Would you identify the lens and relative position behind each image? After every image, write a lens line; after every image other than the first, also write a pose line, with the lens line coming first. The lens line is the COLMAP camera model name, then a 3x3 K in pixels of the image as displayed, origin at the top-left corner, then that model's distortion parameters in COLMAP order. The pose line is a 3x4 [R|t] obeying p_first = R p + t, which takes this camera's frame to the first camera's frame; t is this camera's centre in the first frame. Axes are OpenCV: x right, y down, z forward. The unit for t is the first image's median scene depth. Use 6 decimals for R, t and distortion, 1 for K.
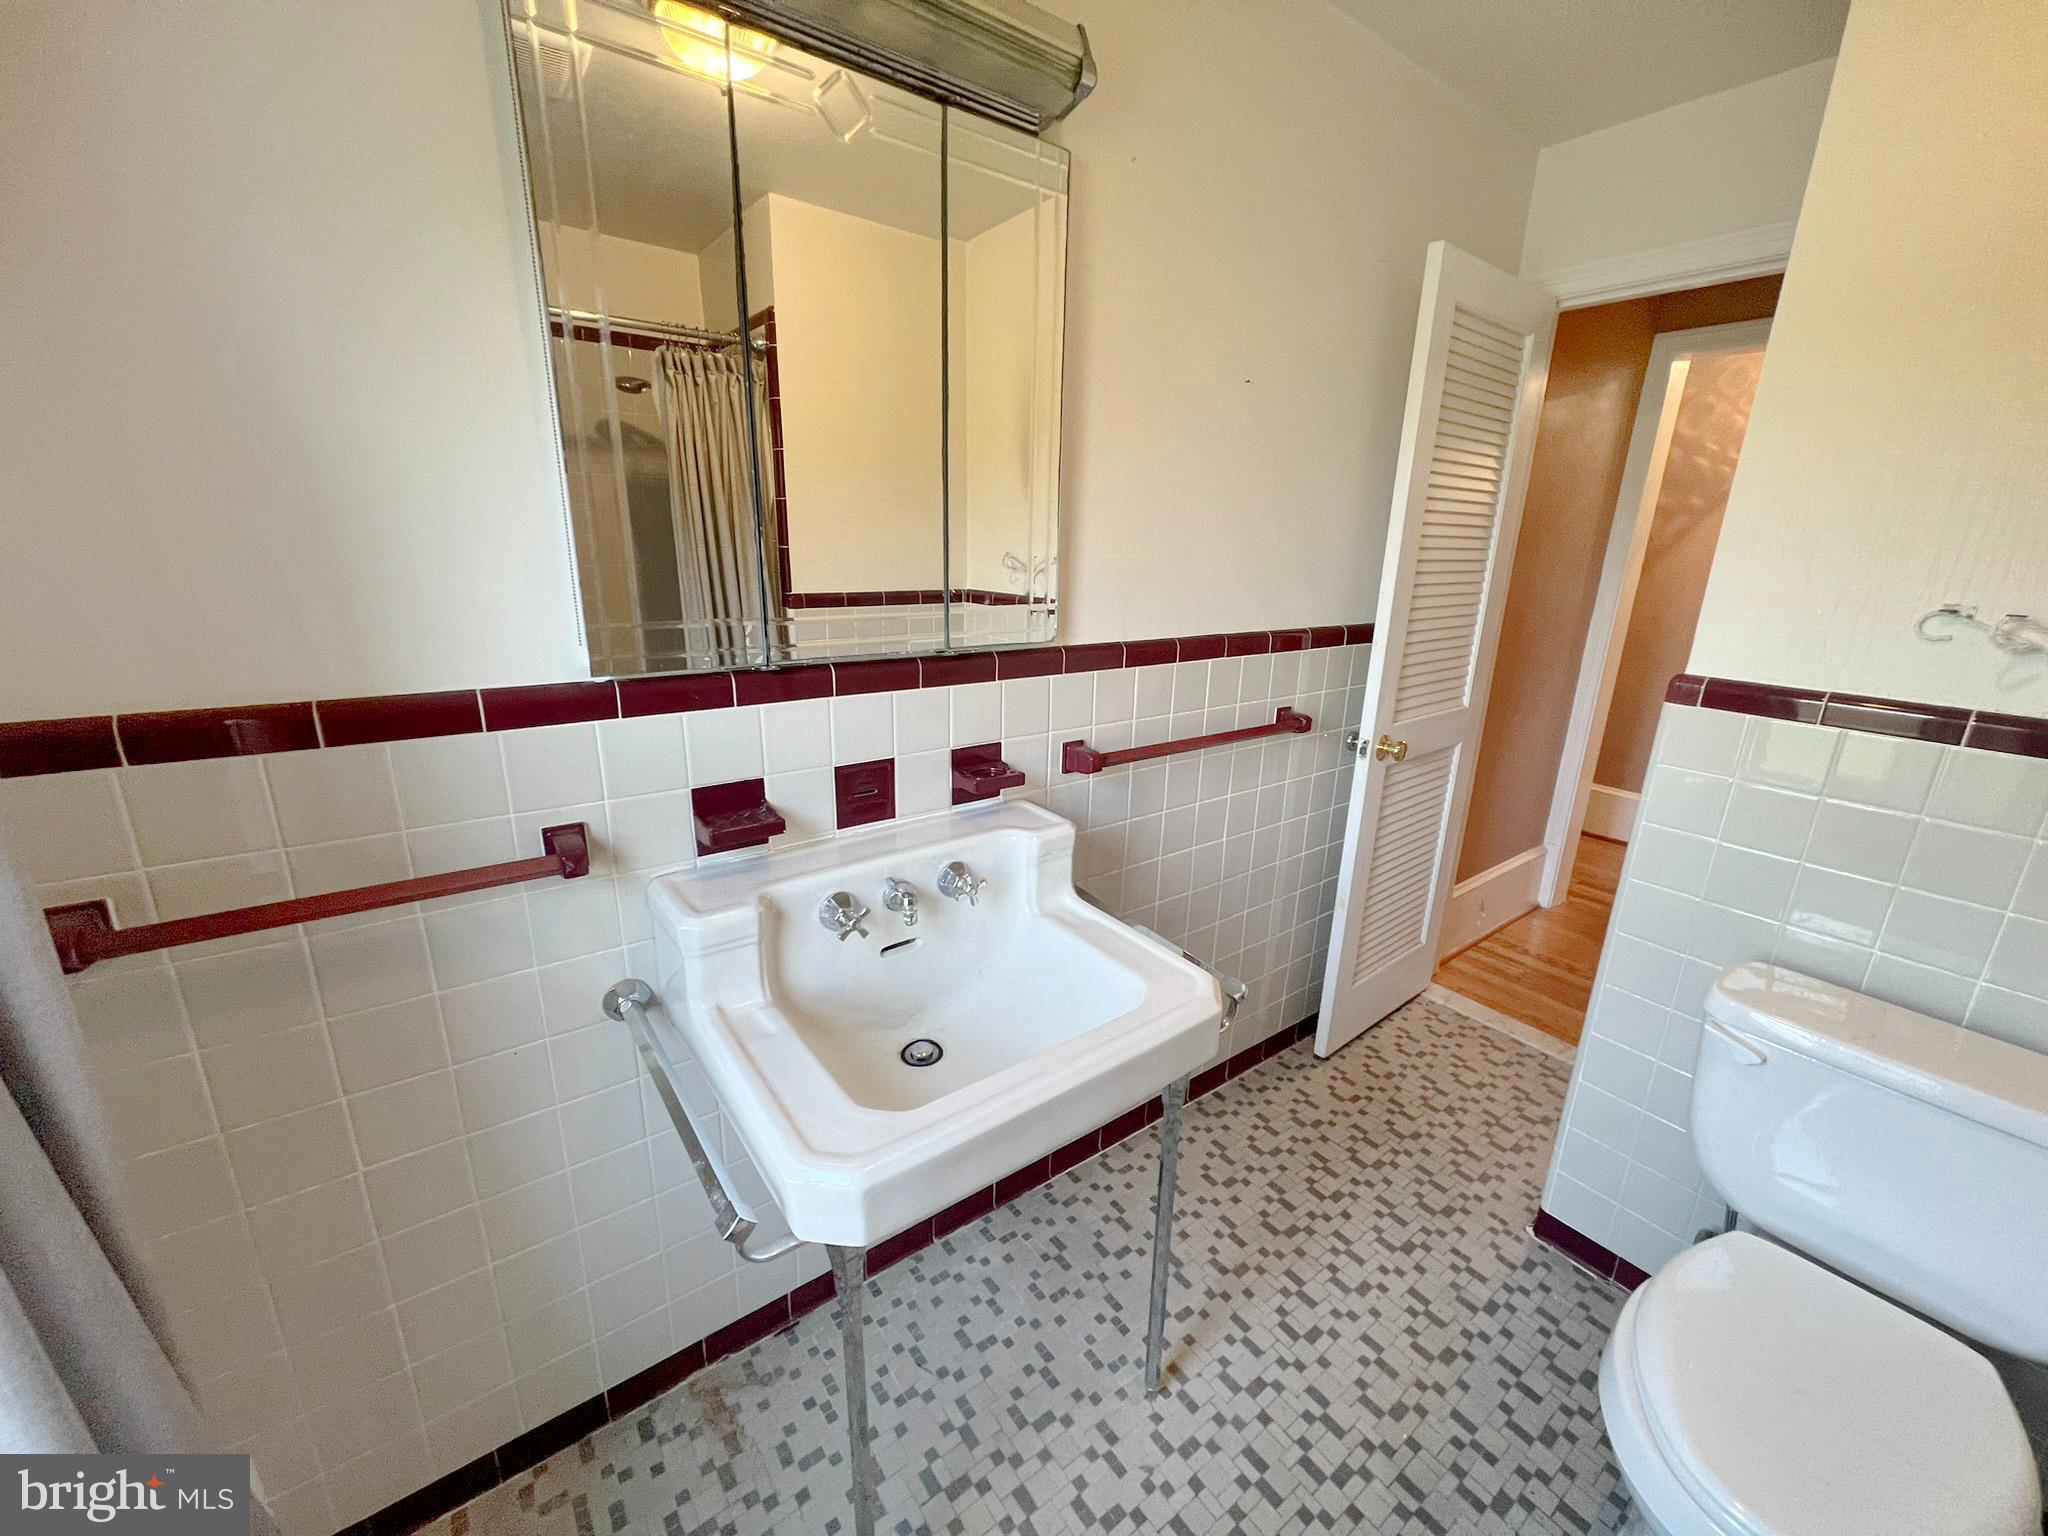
lens RADIAL K [[819.0, 0, 1037.2], [0, 819.0, 774.5], [0, 0, 1]] dist [-0.001834, -0.000365]
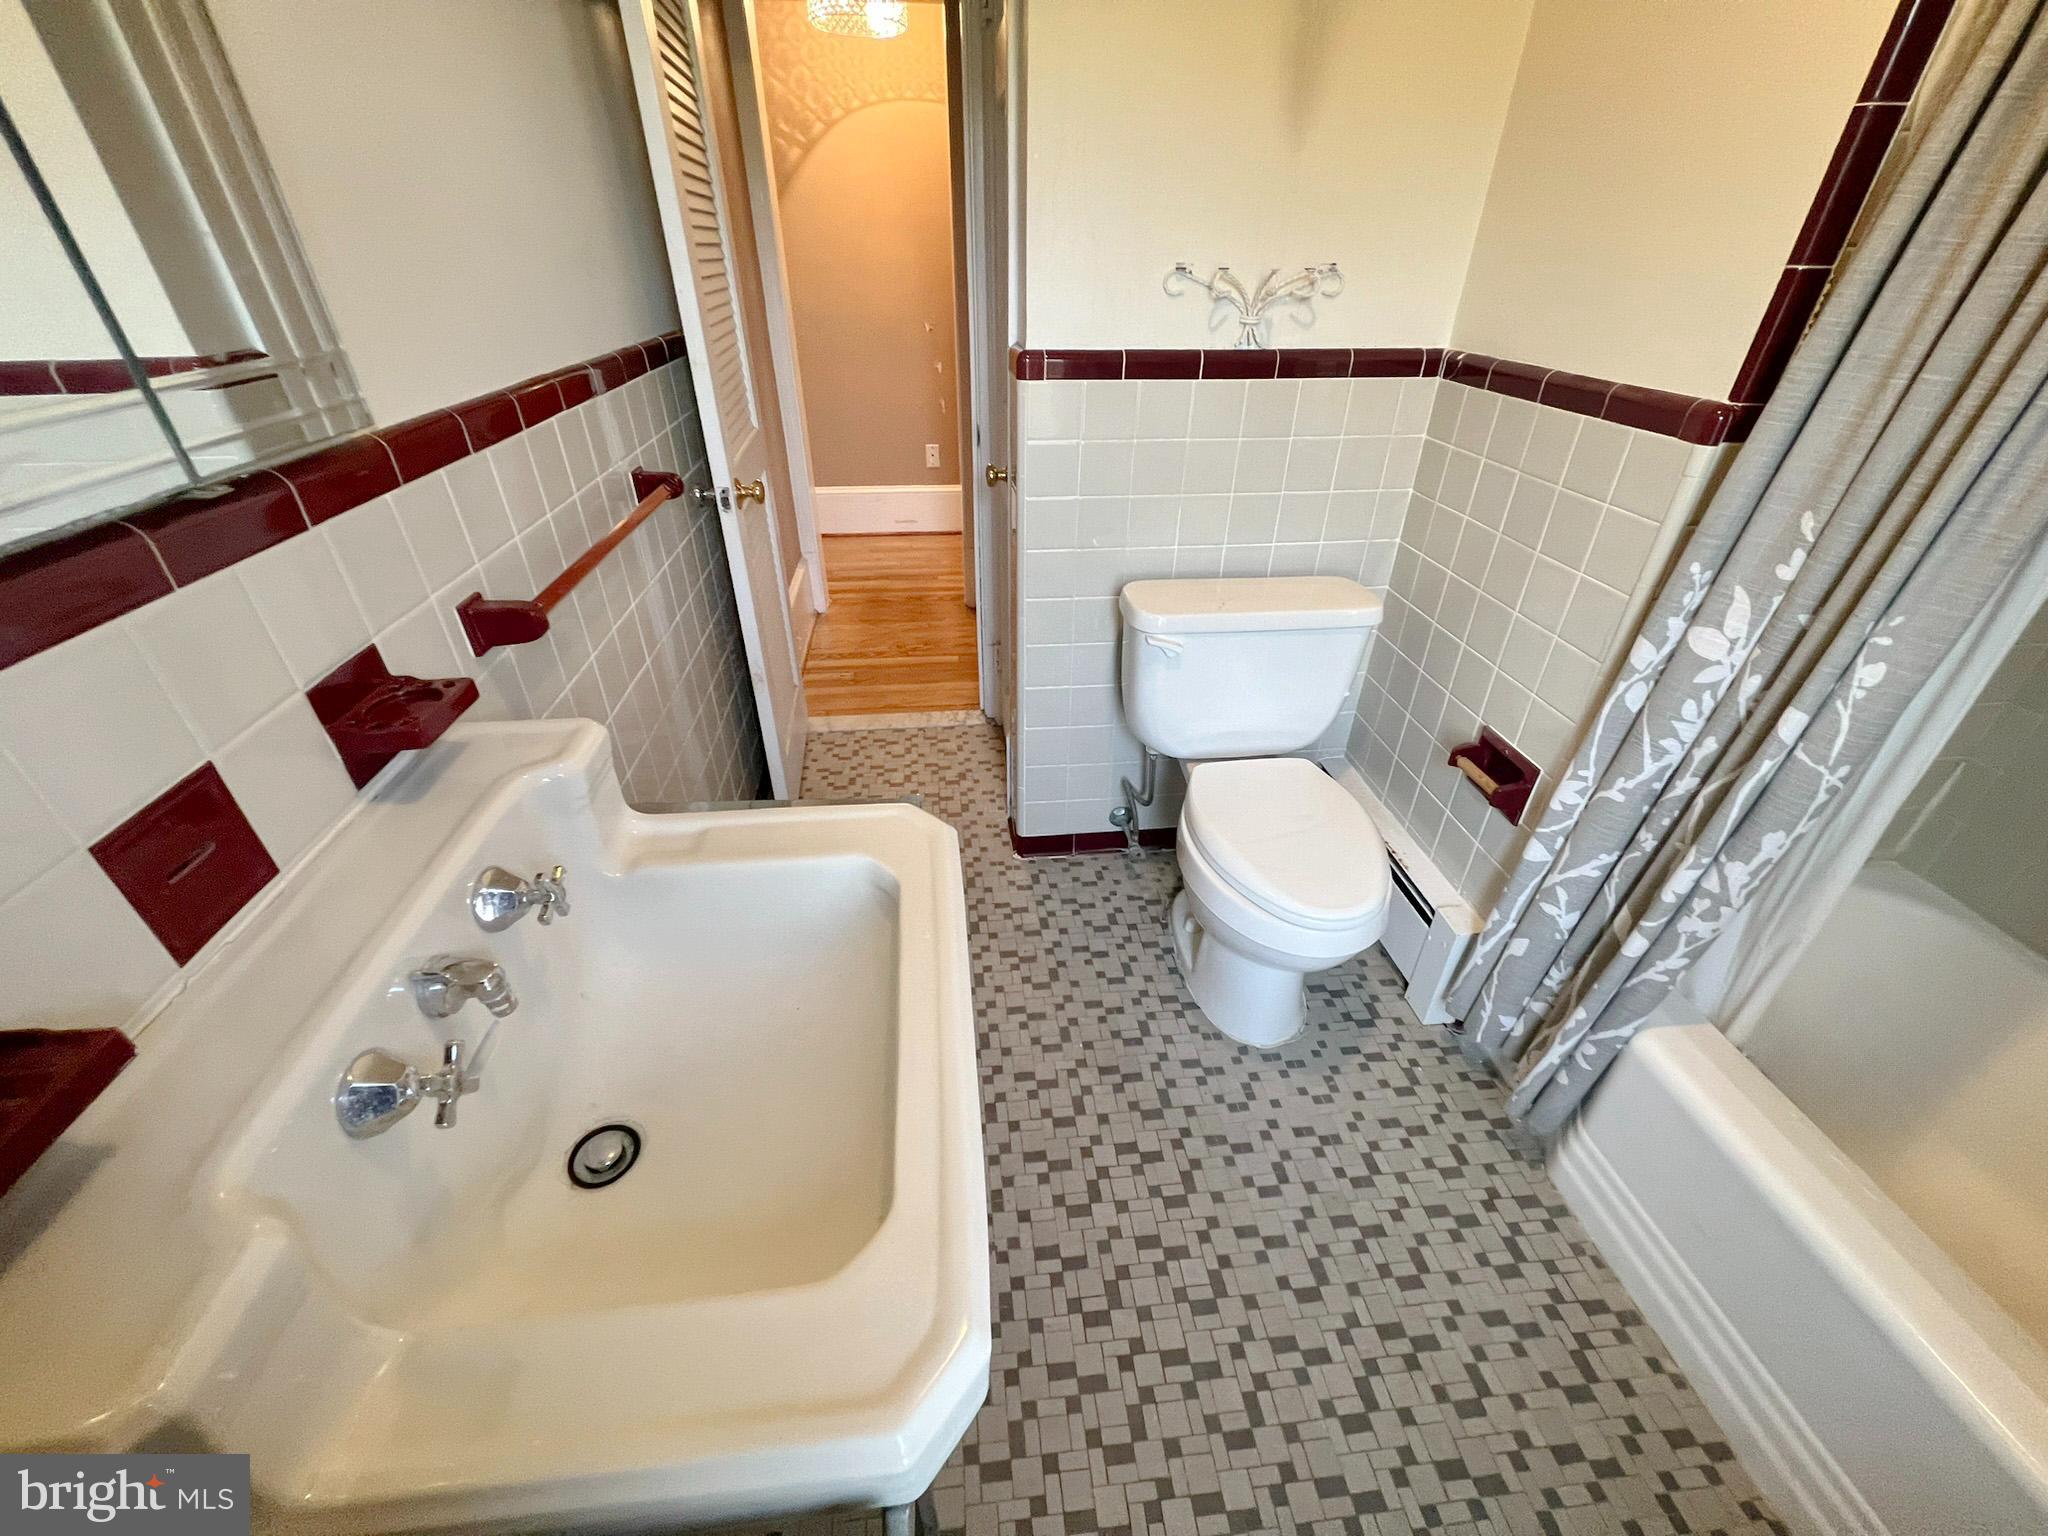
lens RADIAL K [[819.0, 0, 1025.3], [0, 819.0, 769.4], [0, 0, 1]] dist [-0.001834, -0.000365]
pose [[0.513497, -0.485196, 0.707747, -0.250528], [0.252498, 0.873713, 0.415777, -0.087310], [-0.820101, -0.034796, 0.571160, 0.346406]]
